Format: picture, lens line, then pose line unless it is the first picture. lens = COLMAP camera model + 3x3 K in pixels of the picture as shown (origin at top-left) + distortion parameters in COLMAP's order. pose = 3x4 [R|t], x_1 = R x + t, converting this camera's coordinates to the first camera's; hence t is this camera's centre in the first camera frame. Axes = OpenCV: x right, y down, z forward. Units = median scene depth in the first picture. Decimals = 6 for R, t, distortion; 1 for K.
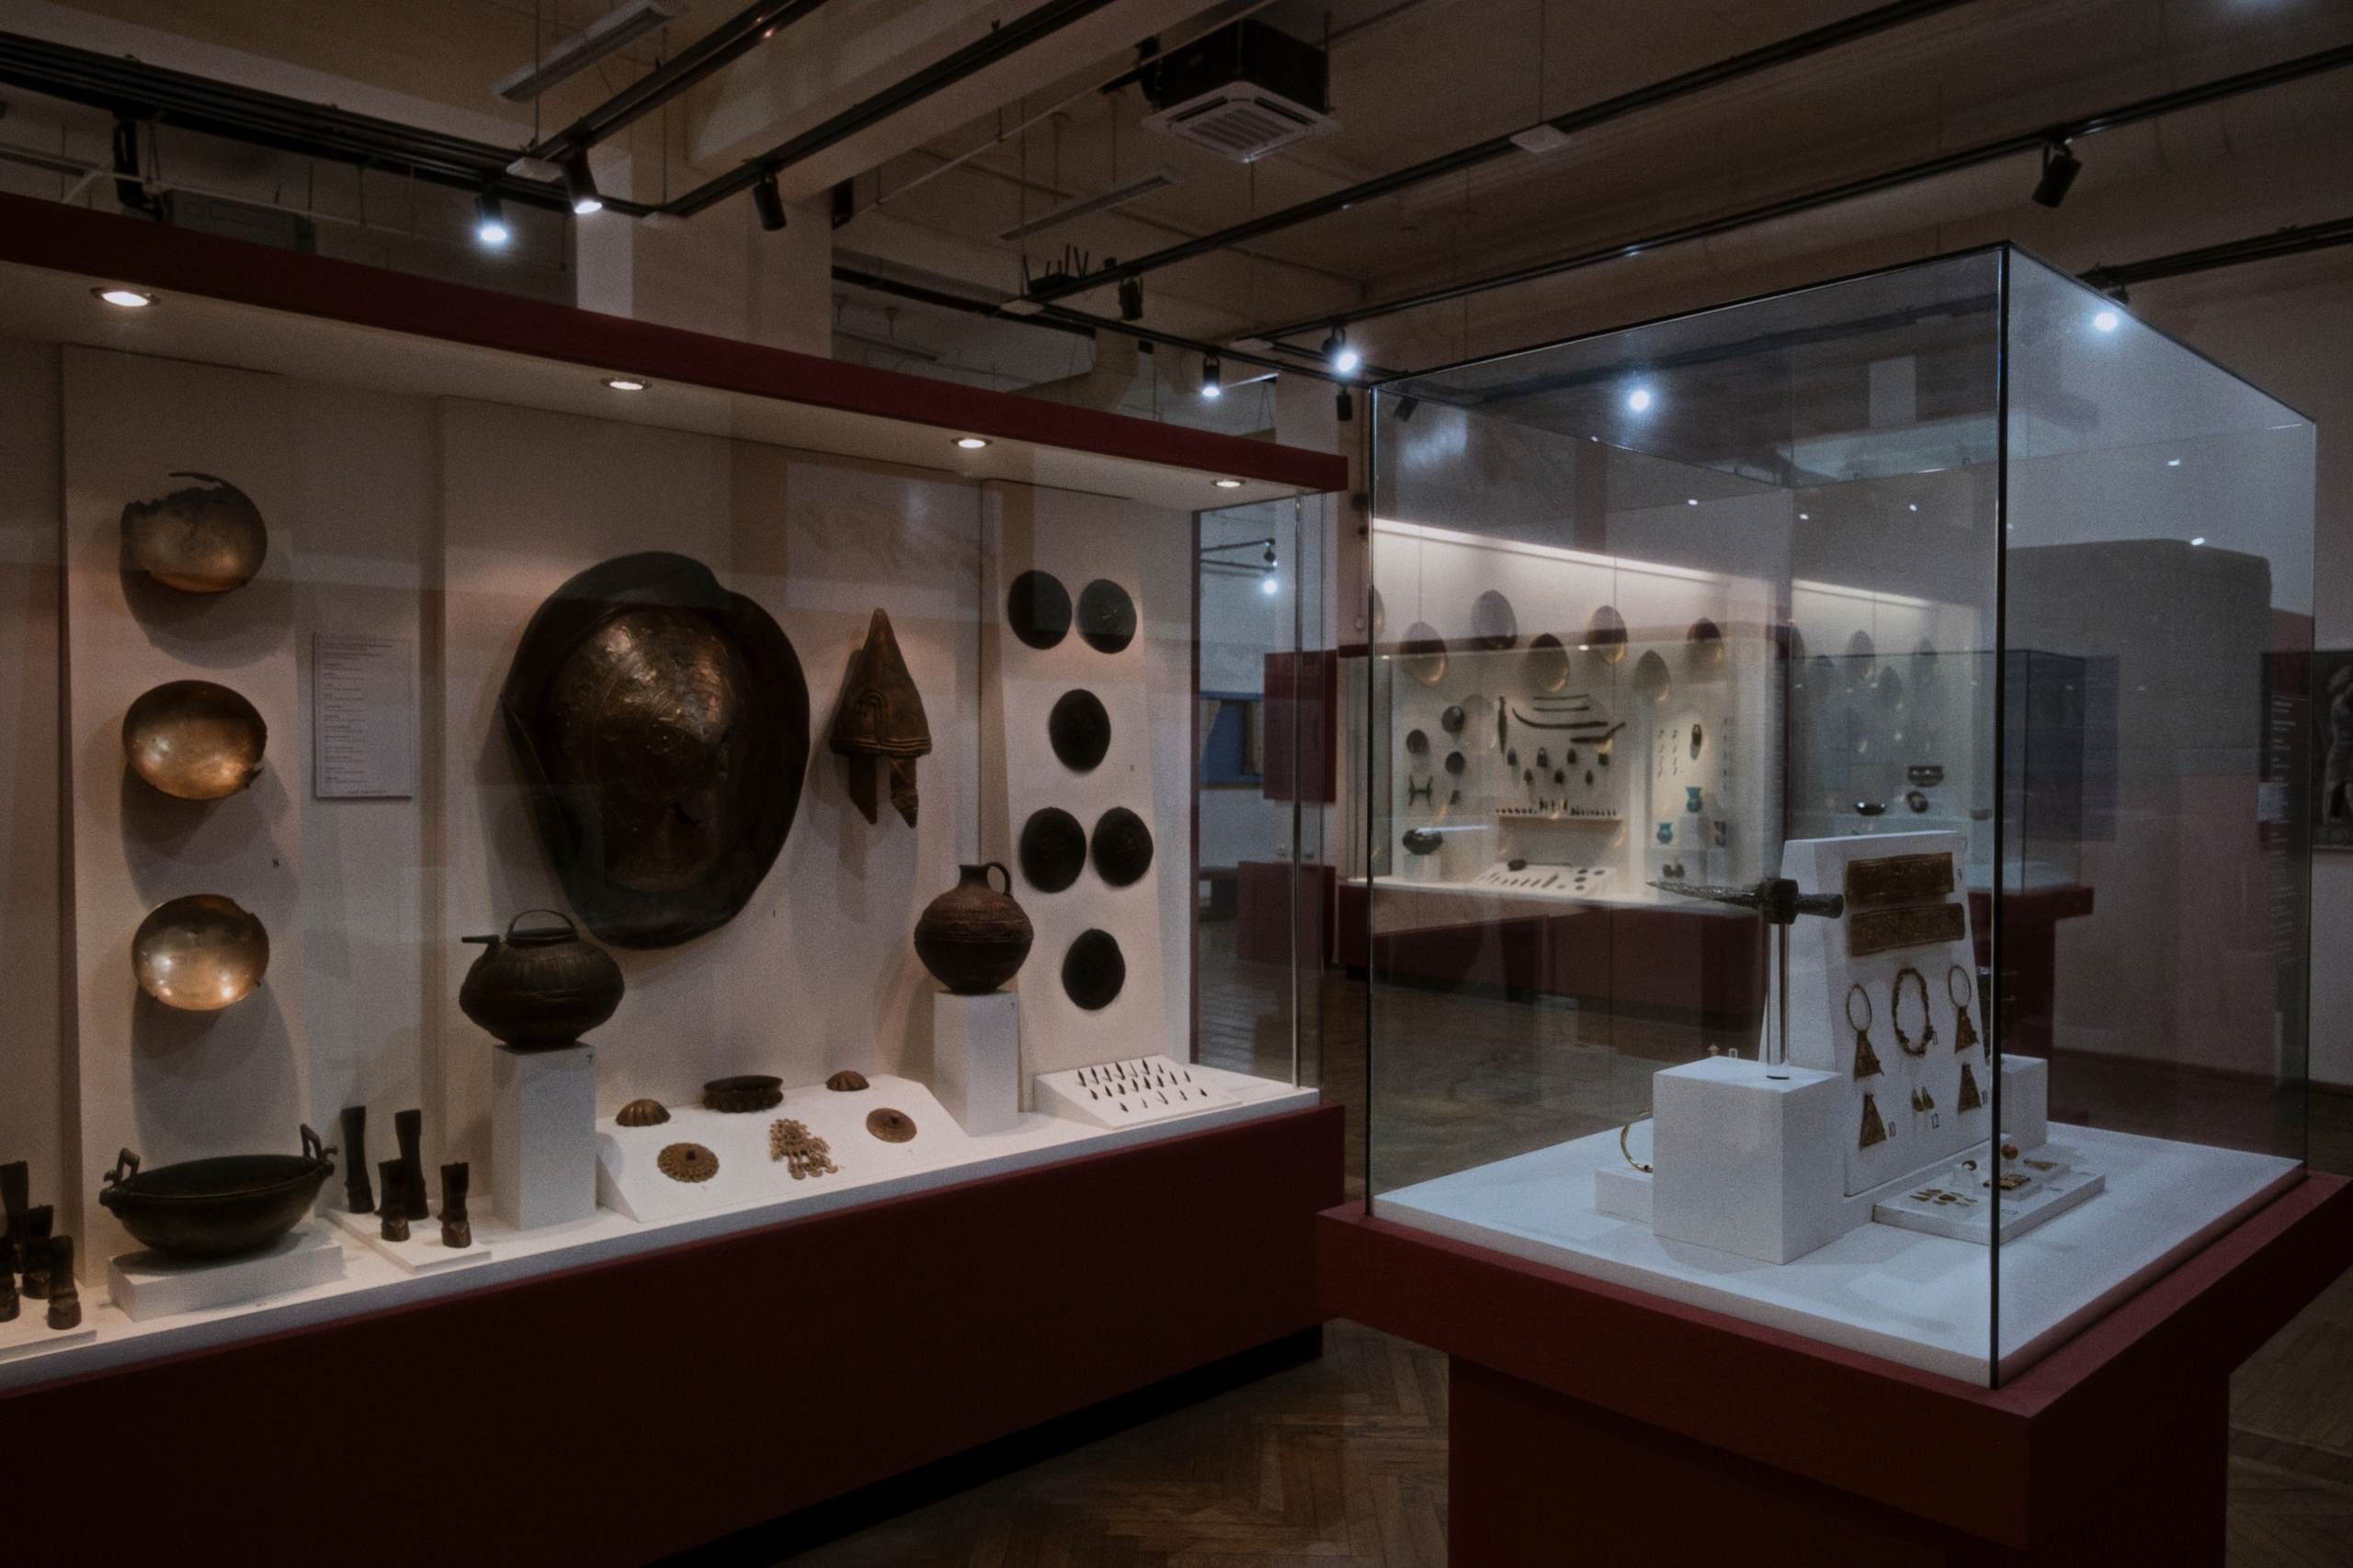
lens RADIAL K [[1601.7, 0, 1176.5], [0, 1601.7, 784.0], [0, 0, 1]] dist [0.000858, 0.000142]
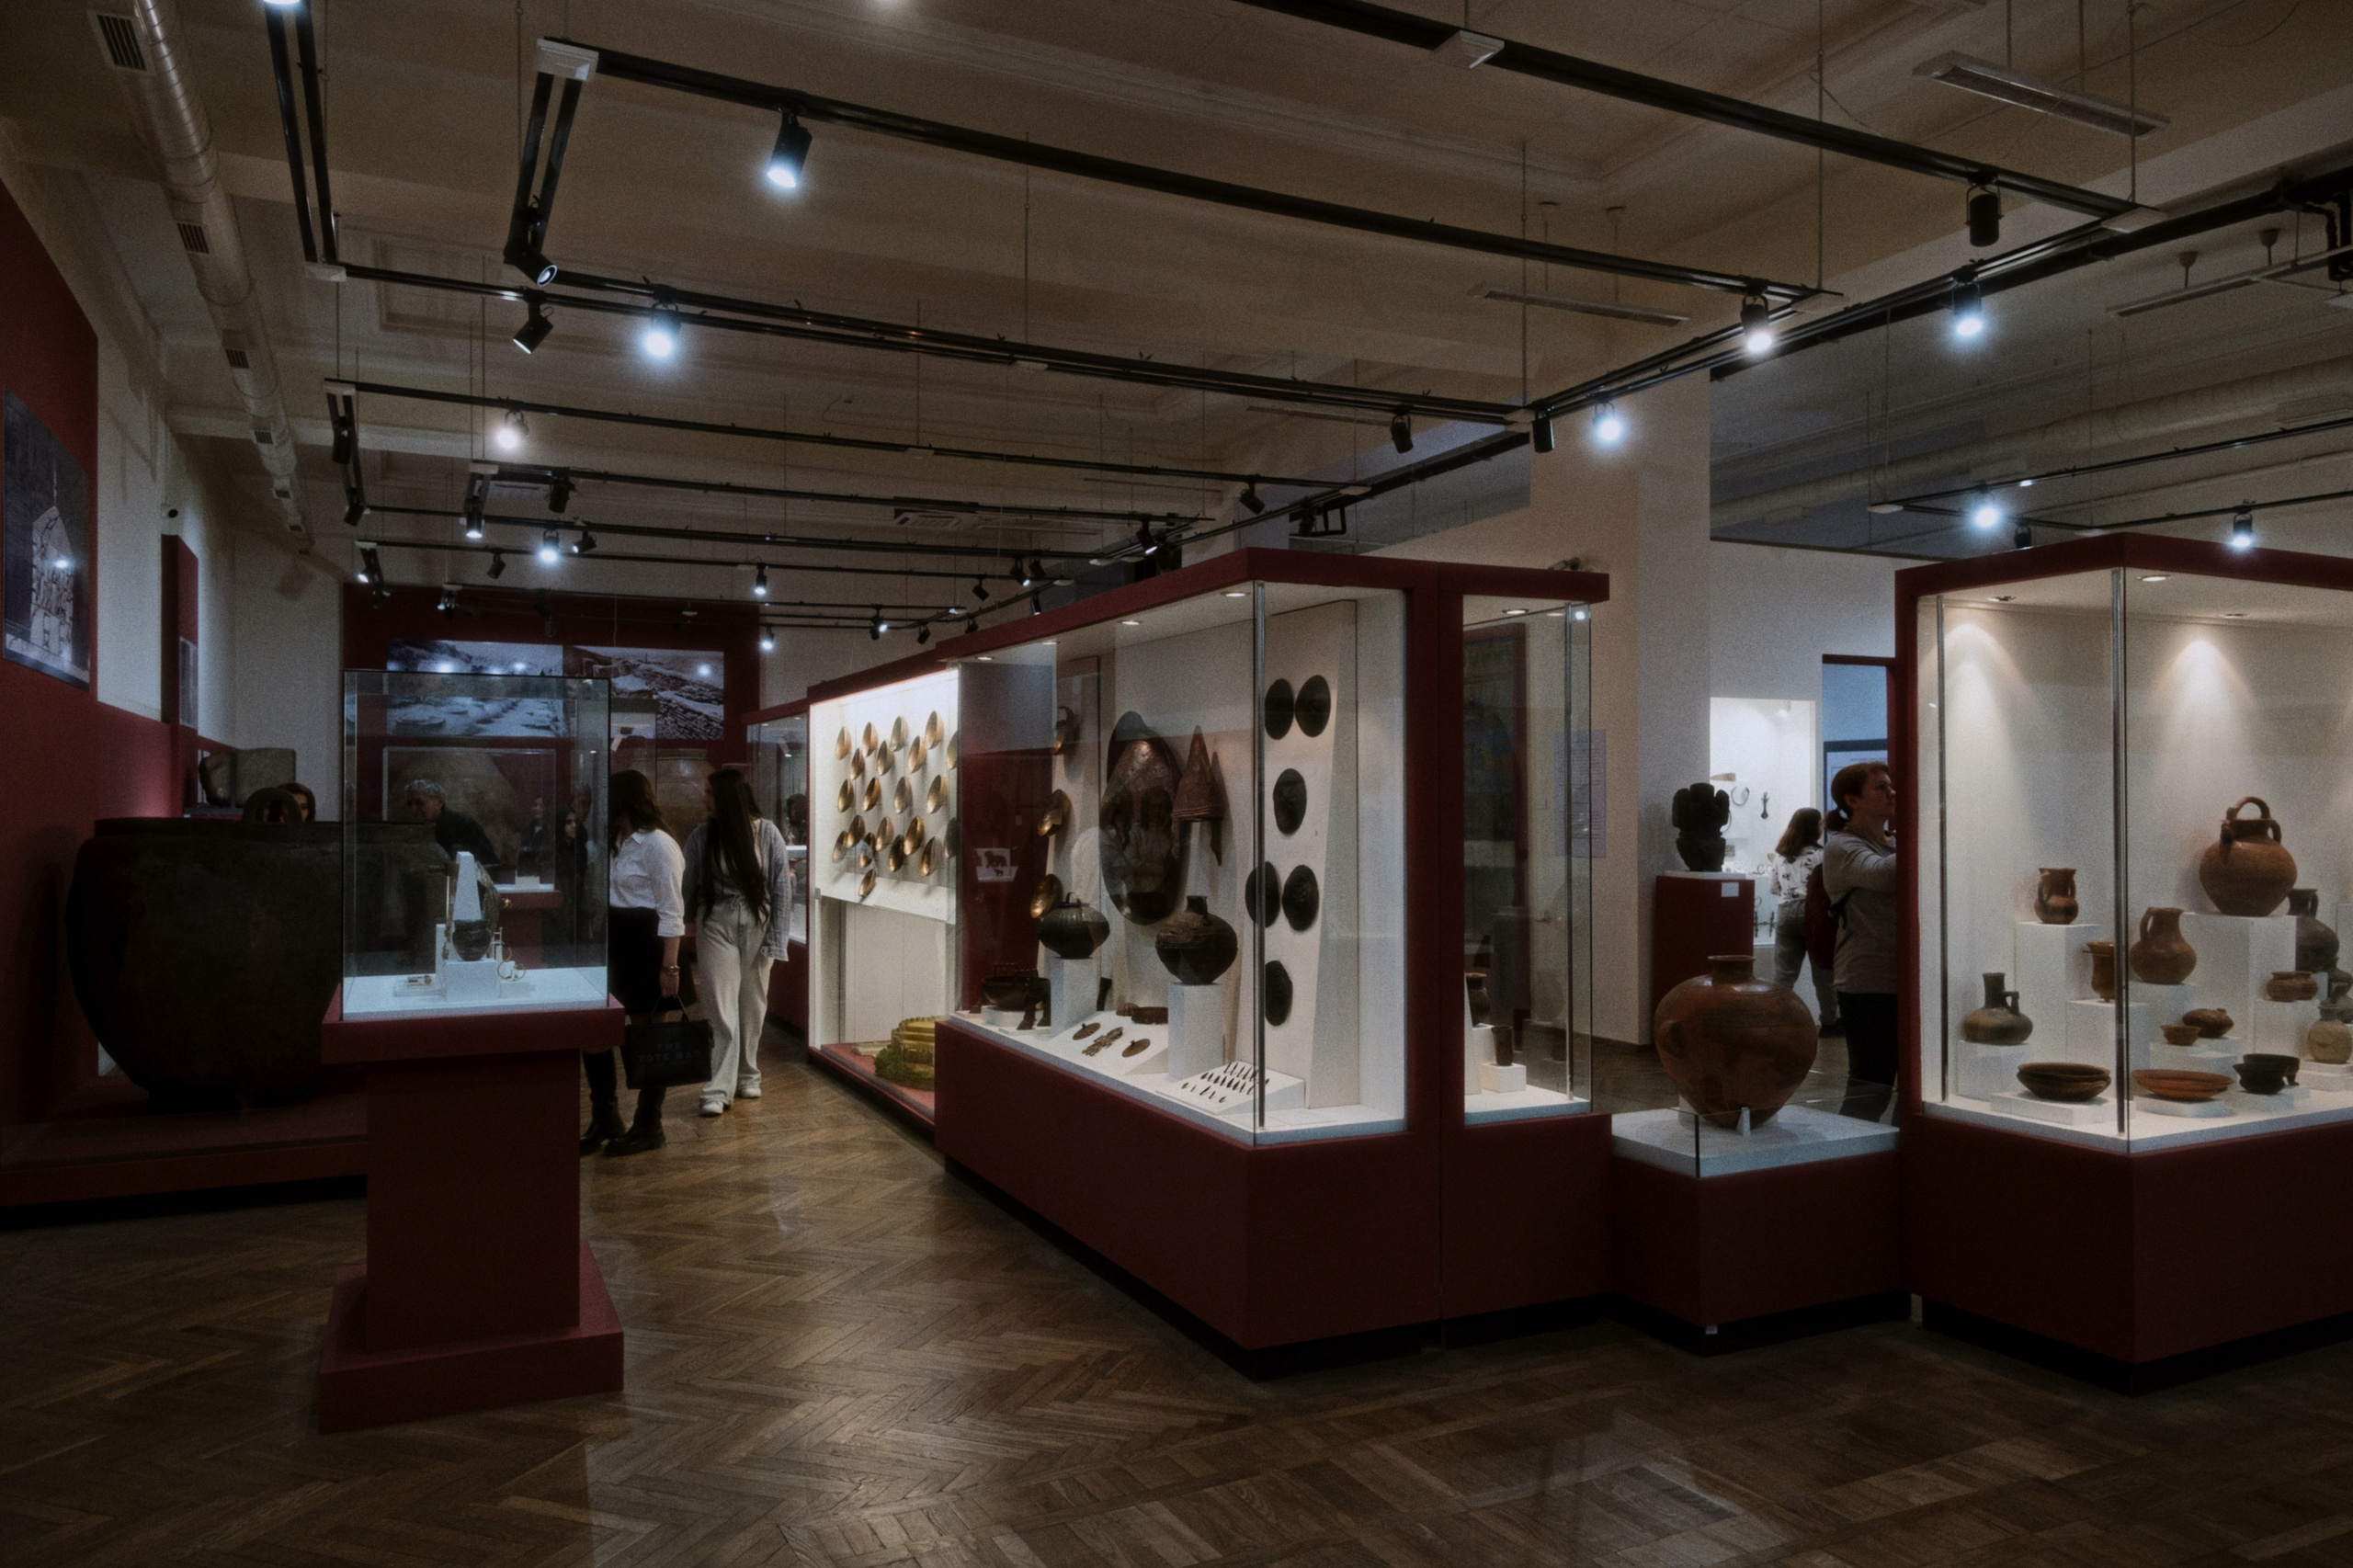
lens RADIAL K [[1601.7, 0, 1176.5], [0, 1601.7, 784.0], [0, 0, 1]] dist [0.000858, 0.000142]
pose [[-0.298231, -0.012583, -0.954411, 1.160676], [-0.010247, 0.999898, -0.009981, -0.033596], [0.954439, 0.006803, -0.298329, 1.291561]]
